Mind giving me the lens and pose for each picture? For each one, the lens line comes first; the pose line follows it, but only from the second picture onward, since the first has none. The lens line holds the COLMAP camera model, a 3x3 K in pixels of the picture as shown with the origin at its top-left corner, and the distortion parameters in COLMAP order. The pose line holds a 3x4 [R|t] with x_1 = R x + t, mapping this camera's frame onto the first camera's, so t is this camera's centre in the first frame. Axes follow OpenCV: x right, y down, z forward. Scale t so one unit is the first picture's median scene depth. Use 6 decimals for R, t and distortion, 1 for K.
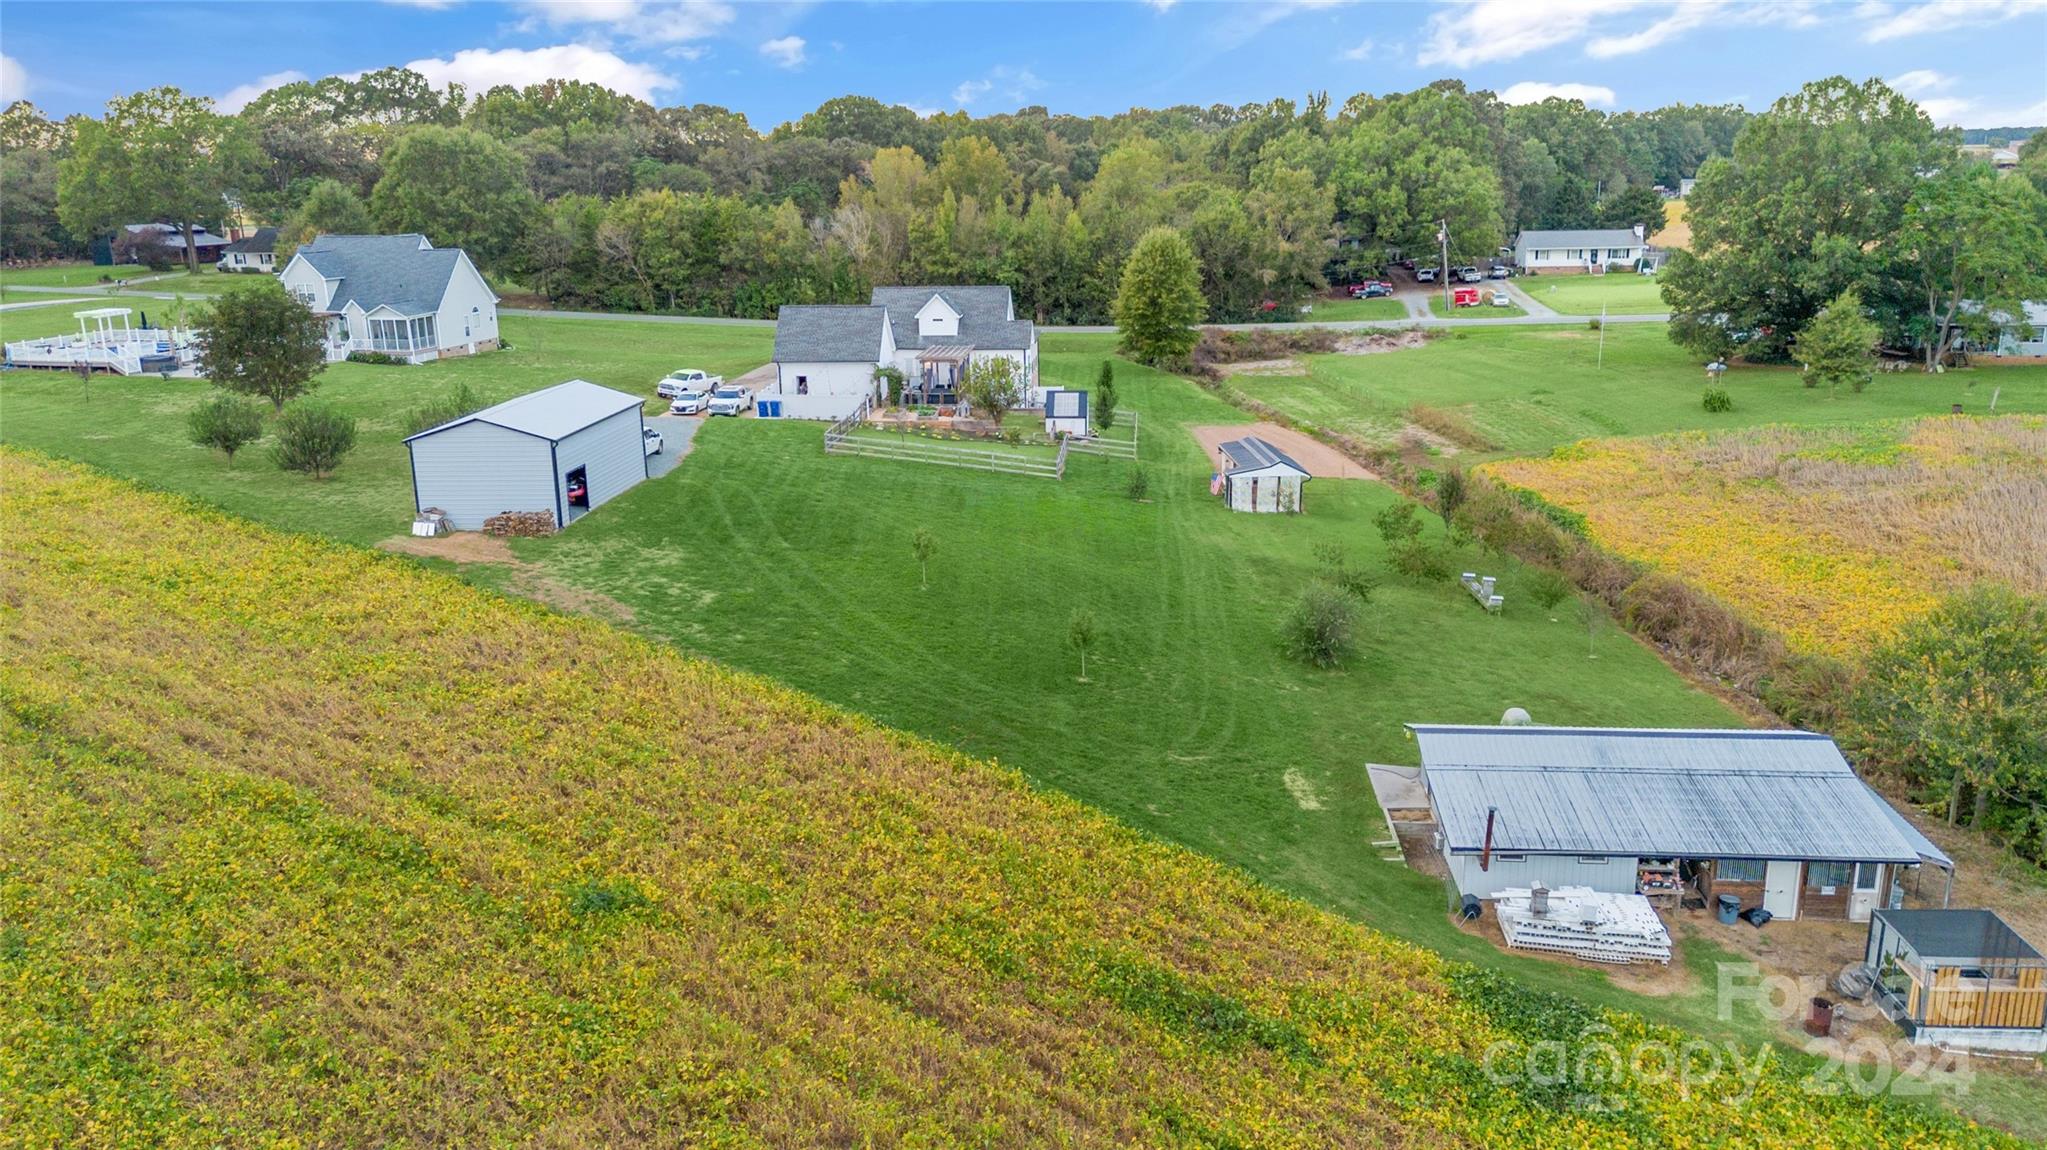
lens RADIAL K [[1494.0, 0, 1020.0], [0, 1494.0, 573.5], [0, 0, 1]] dist [0.050154, -0.043897]
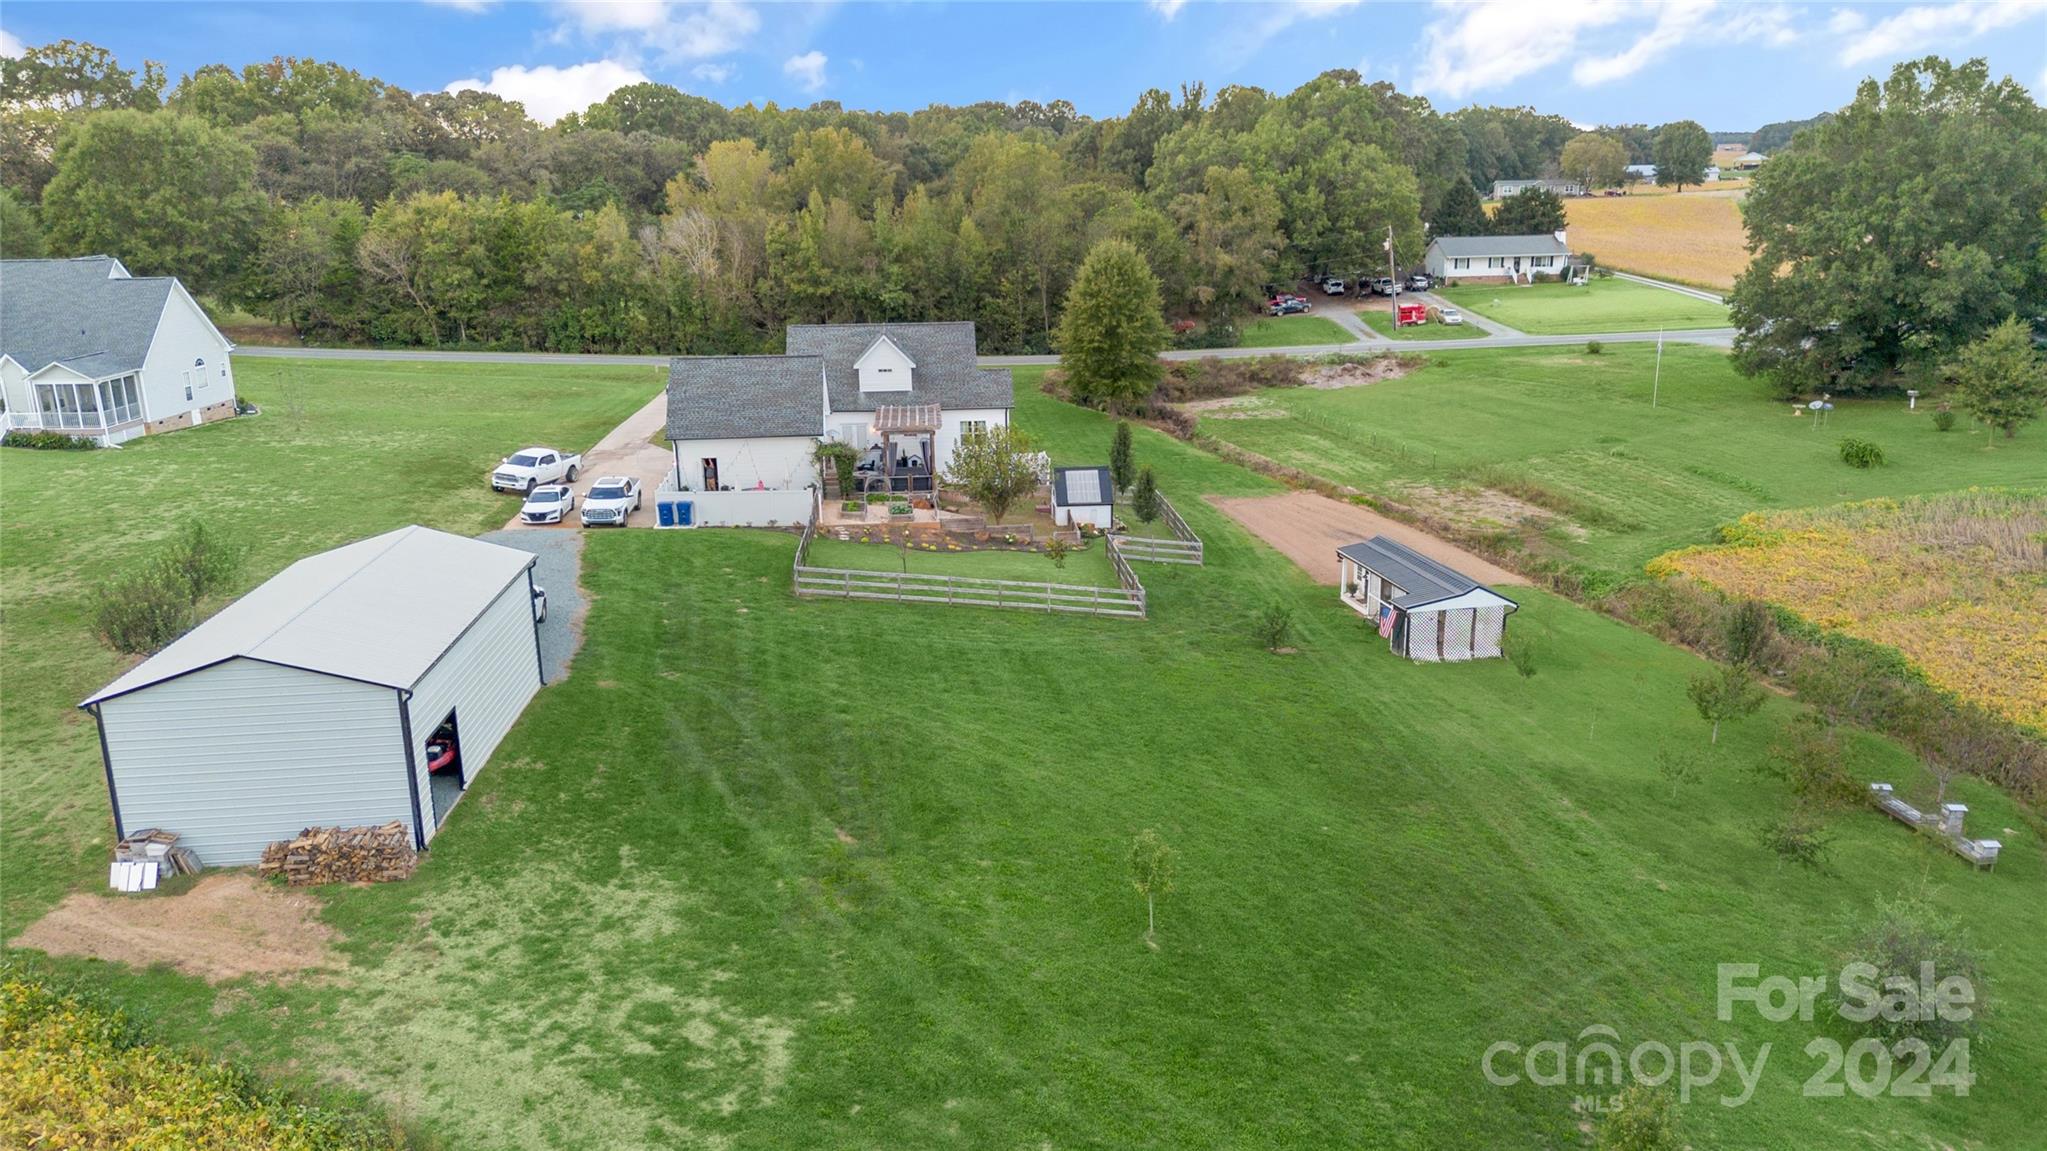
lens RADIAL K [[1494.0, 0, 1033.1], [0, 1494.0, 573.0], [0, 0, 1]] dist [0.050154, -0.043897]
pose [[0.986552, -0.041850, 0.157997, -0.075668], [0.041959, 0.999116, 0.002647, -0.050982], [-0.157969, 0.004018, 0.987436, 0.195147]]
